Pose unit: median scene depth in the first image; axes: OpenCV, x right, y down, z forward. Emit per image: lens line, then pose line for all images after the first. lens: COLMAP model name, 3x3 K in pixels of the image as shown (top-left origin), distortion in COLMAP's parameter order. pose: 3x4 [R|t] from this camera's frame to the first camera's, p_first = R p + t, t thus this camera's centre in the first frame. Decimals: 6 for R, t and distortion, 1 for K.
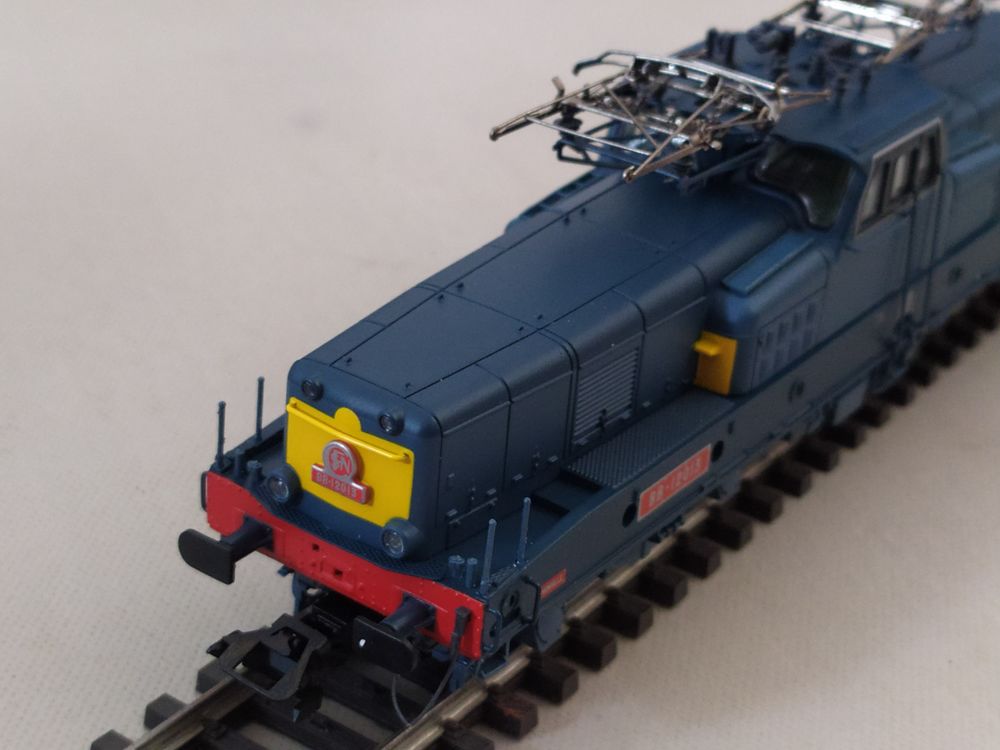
lens RADIAL K [[1761.3, 0, 500.0], [0, 1761.3, 375.0], [0, 0, 1]] dist [0.012823, -0.017142]
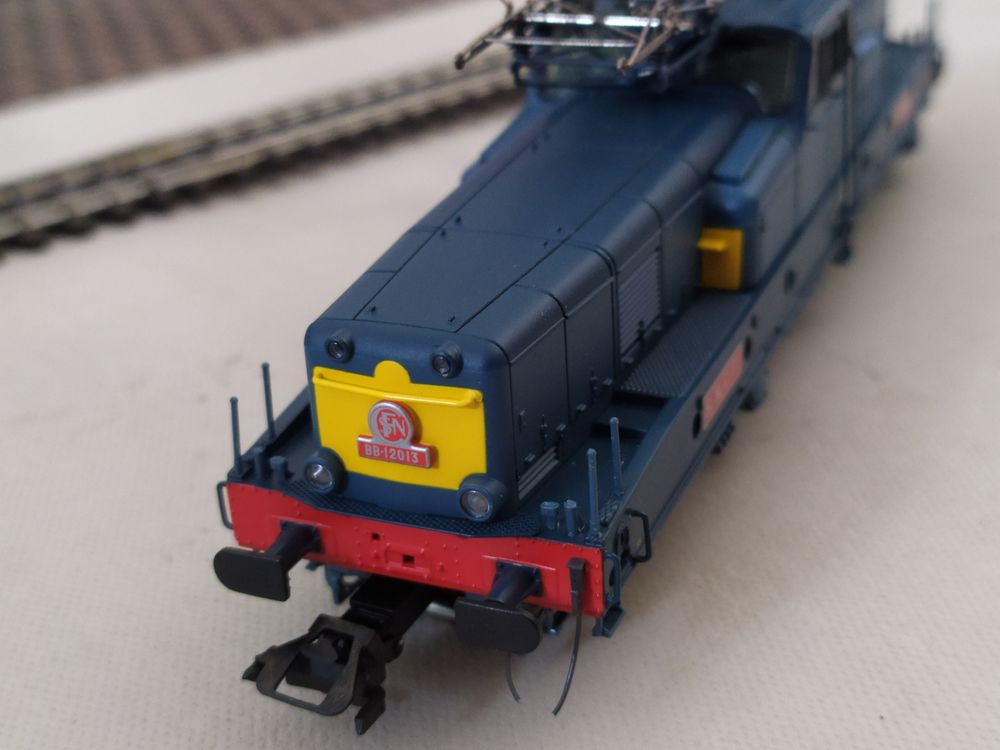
lens RADIAL K [[1338.8, 0, 500.0], [0, 1338.8, 353.4], [0, 0, 1]] dist [0.005399, -0.009835]
pose [[0.968235, -0.210293, 0.135267, -0.113134], [0.216813, 0.975577, -0.035251, 0.046724], [-0.124551, 0.063459, 0.990182, 0.334335]]
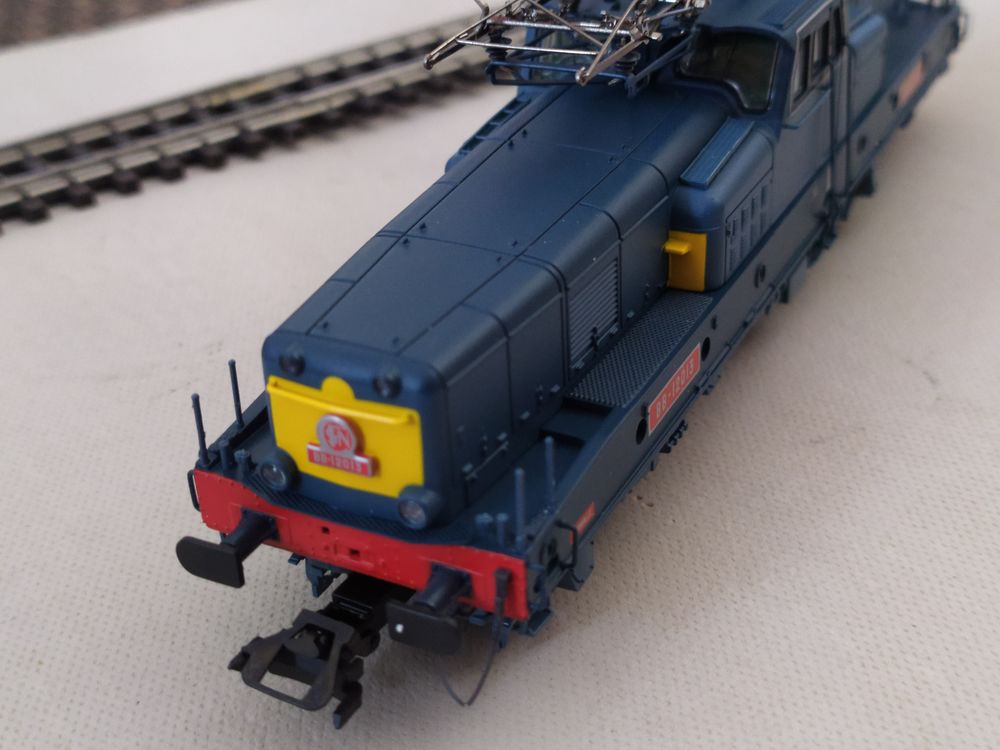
lens RADIAL K [[1338.8, 0, 500.0], [0, 1338.8, 353.4], [0, 0, 1]] dist [0.005399, -0.009835]
pose [[0.980849, -0.181669, 0.070220, -0.046323], [0.179223, 0.983005, 0.039740, -0.004907], [-0.076246, -0.026394, 0.996740, 0.288666]]
